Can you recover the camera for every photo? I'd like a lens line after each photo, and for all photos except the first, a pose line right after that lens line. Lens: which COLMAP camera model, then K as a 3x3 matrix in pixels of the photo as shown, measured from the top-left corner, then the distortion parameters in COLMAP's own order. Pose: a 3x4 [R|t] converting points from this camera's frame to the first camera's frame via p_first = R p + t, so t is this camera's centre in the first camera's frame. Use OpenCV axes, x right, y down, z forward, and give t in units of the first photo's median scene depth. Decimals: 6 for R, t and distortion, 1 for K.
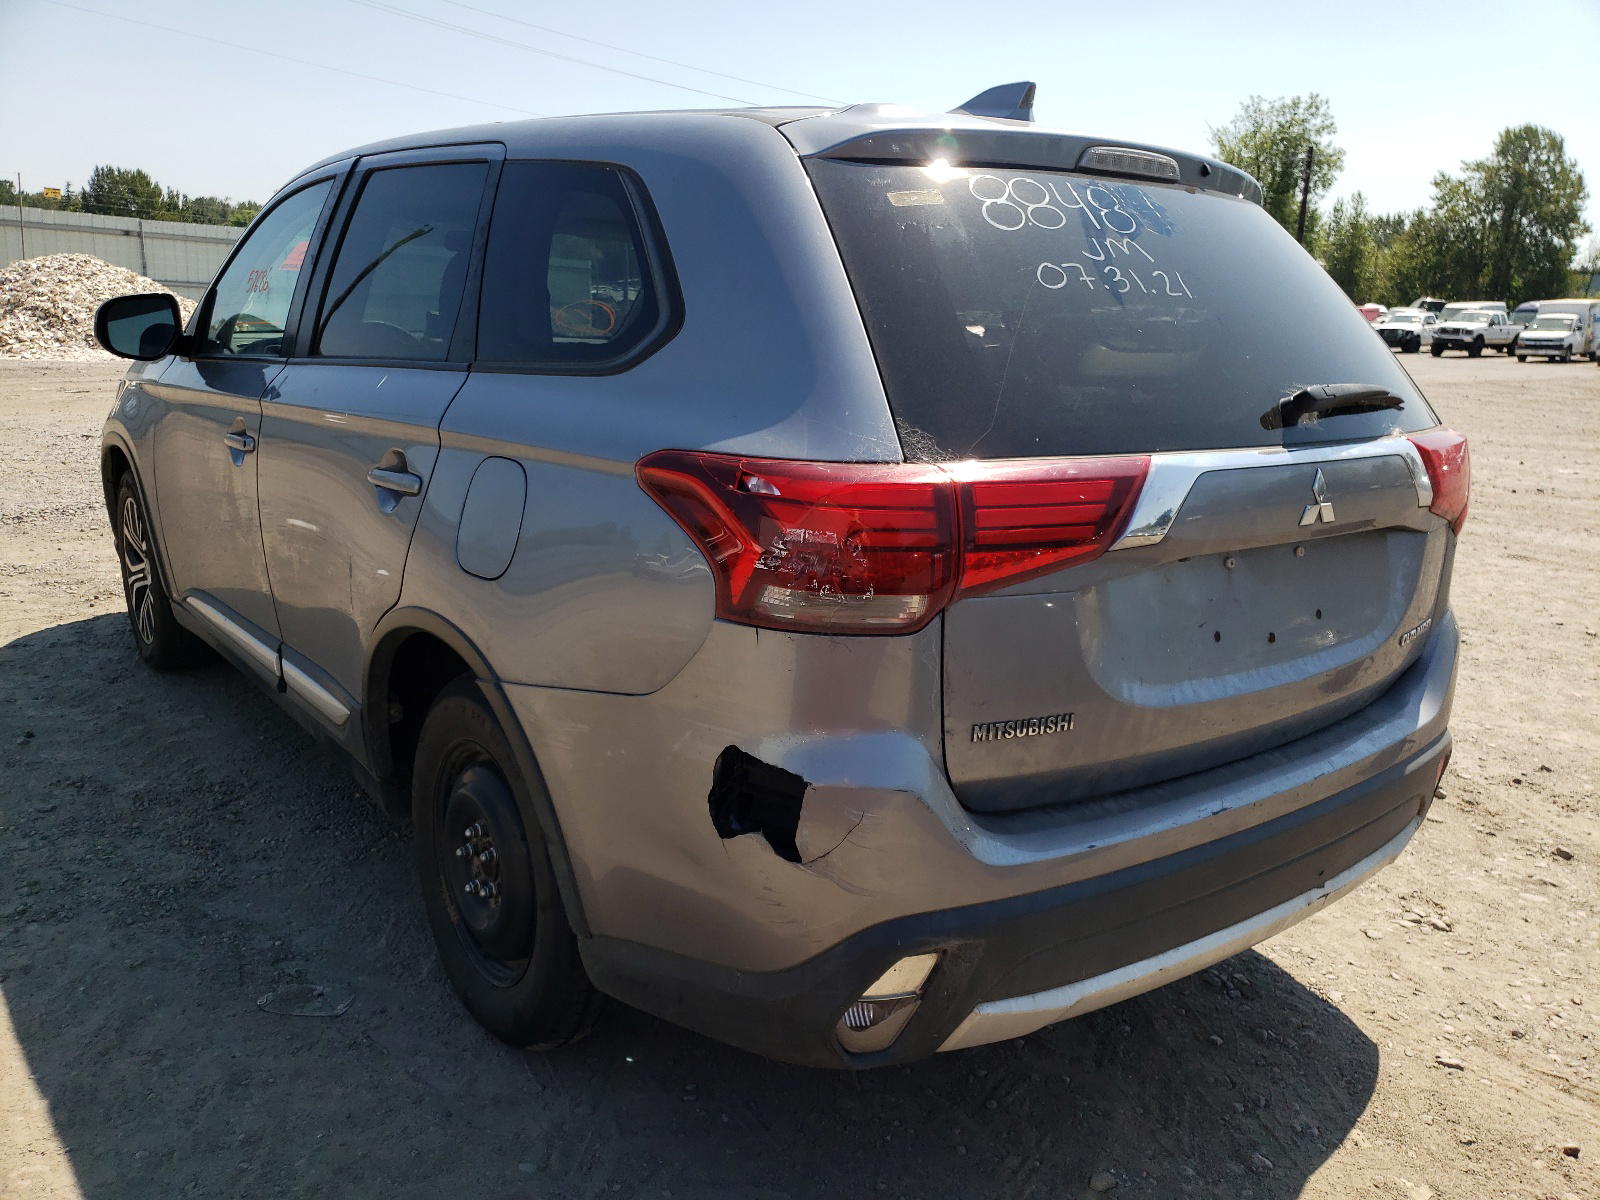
lens RADIAL K [[1255.2, 0, 800.0], [0, 1255.2, 600.0], [0, 0, 1]] dist [0.022113, 0.003545]
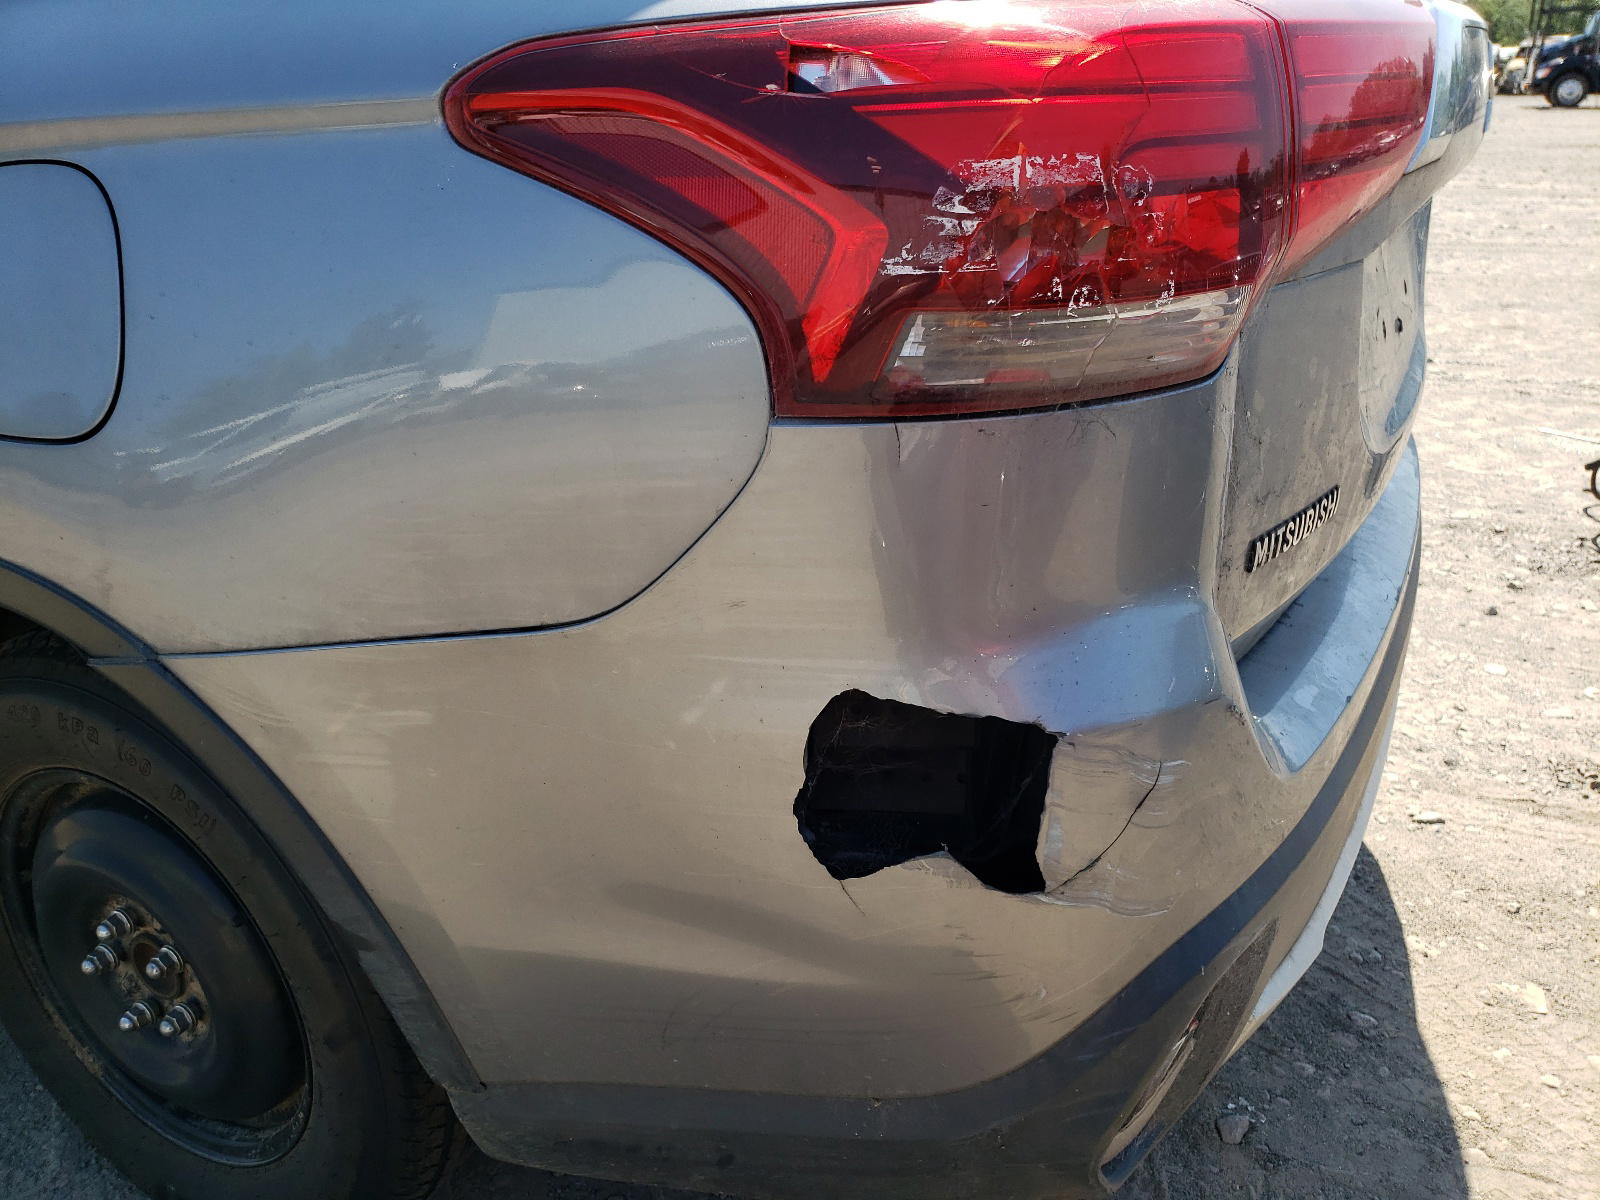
lens RADIAL K [[1255.2, 0, 800.0], [0, 1255.2, 600.0], [0, 0, 1]] dist [0.022113, 0.003545]
pose [[0.909133, -0.215661, 0.356324, -0.208867], [0.161261, 0.971043, 0.176268, 0.000515], [-0.384020, -0.102790, 0.917586, 0.545272]]
